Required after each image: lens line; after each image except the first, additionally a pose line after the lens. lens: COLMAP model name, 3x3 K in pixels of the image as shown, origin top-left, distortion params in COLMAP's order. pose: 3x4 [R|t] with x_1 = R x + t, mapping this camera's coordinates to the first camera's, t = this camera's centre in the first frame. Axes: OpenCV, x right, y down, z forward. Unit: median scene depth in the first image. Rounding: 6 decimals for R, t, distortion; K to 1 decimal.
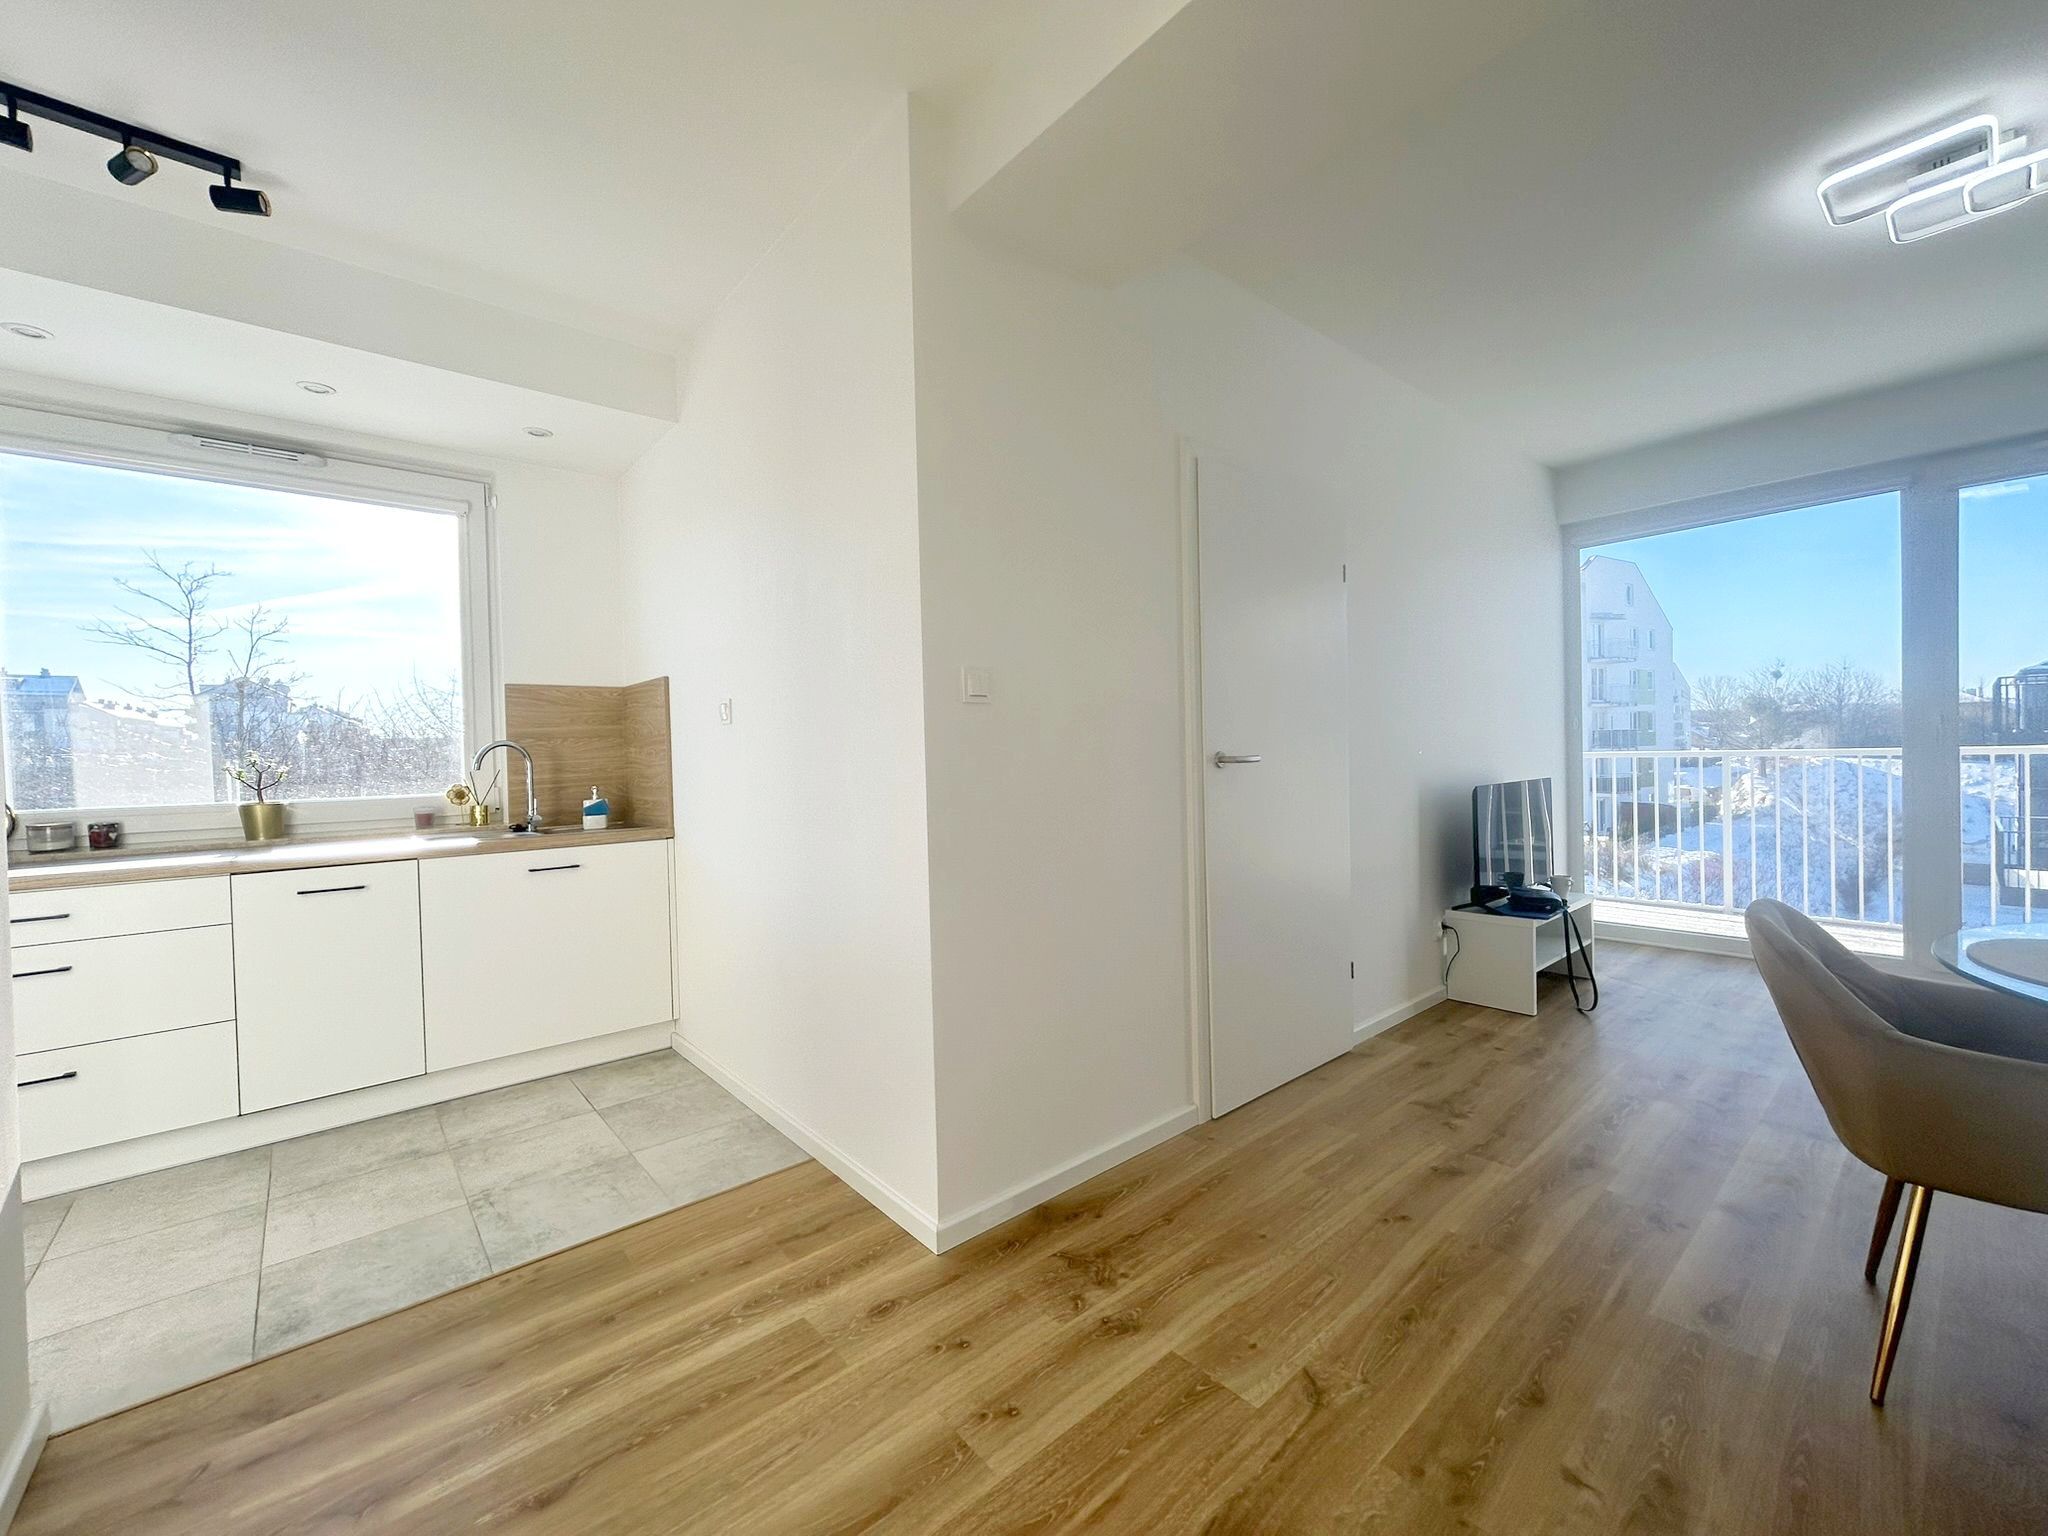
lens RADIAL K [[824.8, 0, 1019.3], [0, 824.8, 767.1], [0, 0, 1]] dist [0.002509, -0.000174]
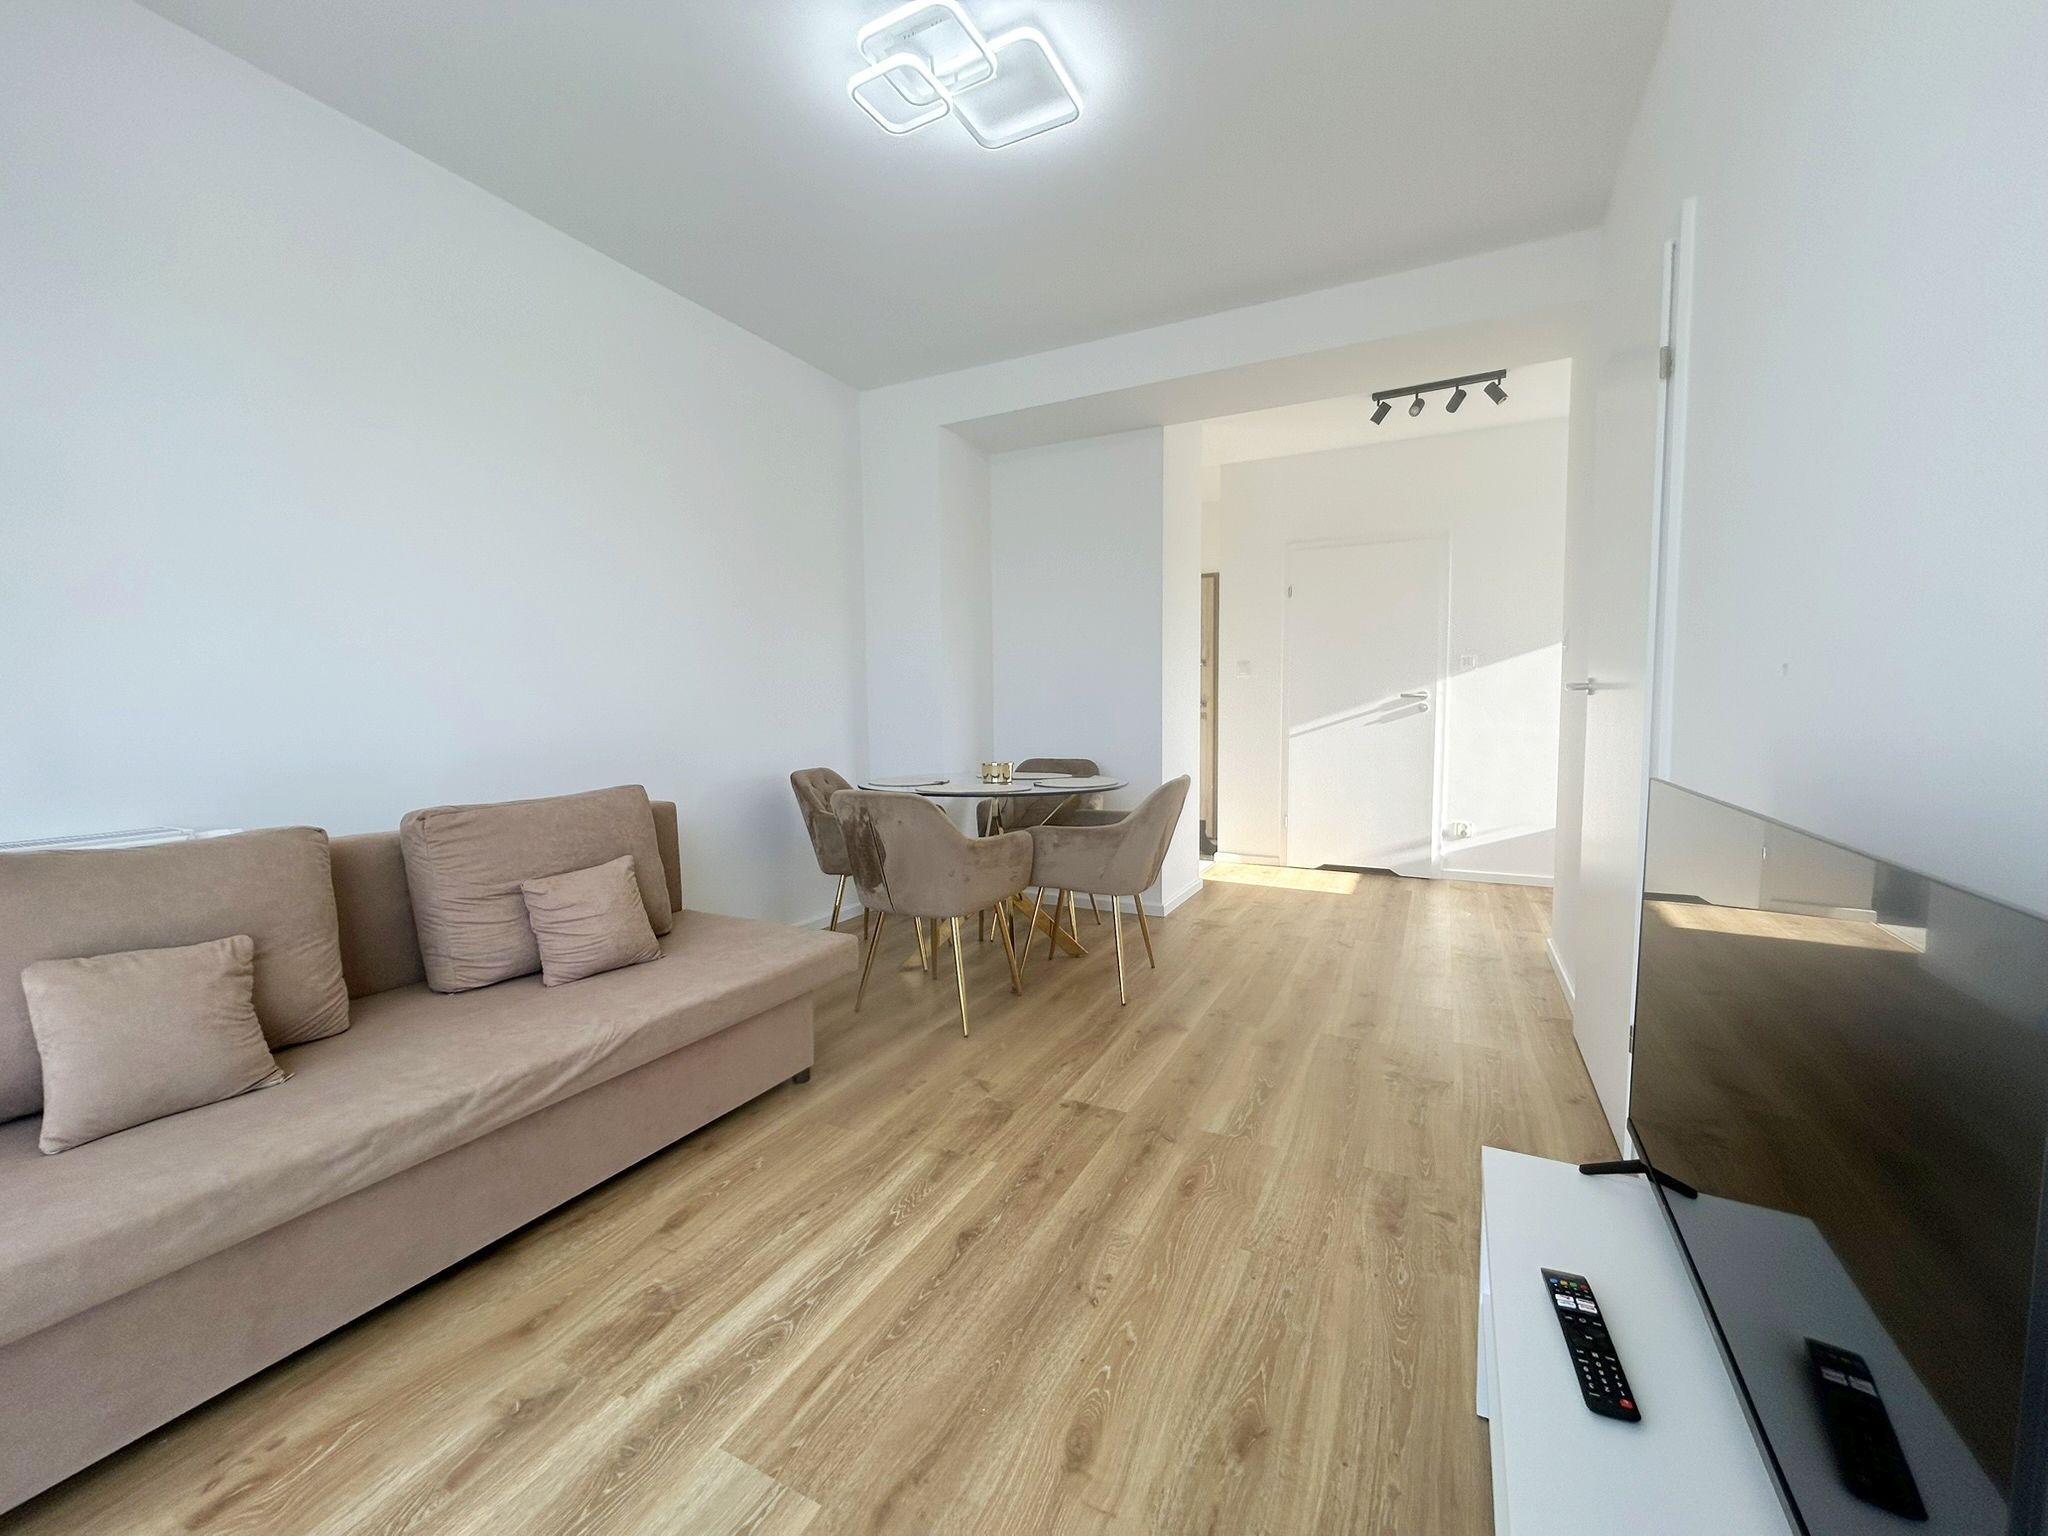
lens RADIAL K [[832.0, 0, 1024.0], [0, 832.0, 768.0], [0, 0, 1]] dist [-0.002196, 0.000334]
pose [[-0.921902, 0.057072, -0.383195, 0.996277], [0.018998, 0.994560, 0.102421, -0.021382], [0.386956, 0.087142, -0.917971, 1.321335]]
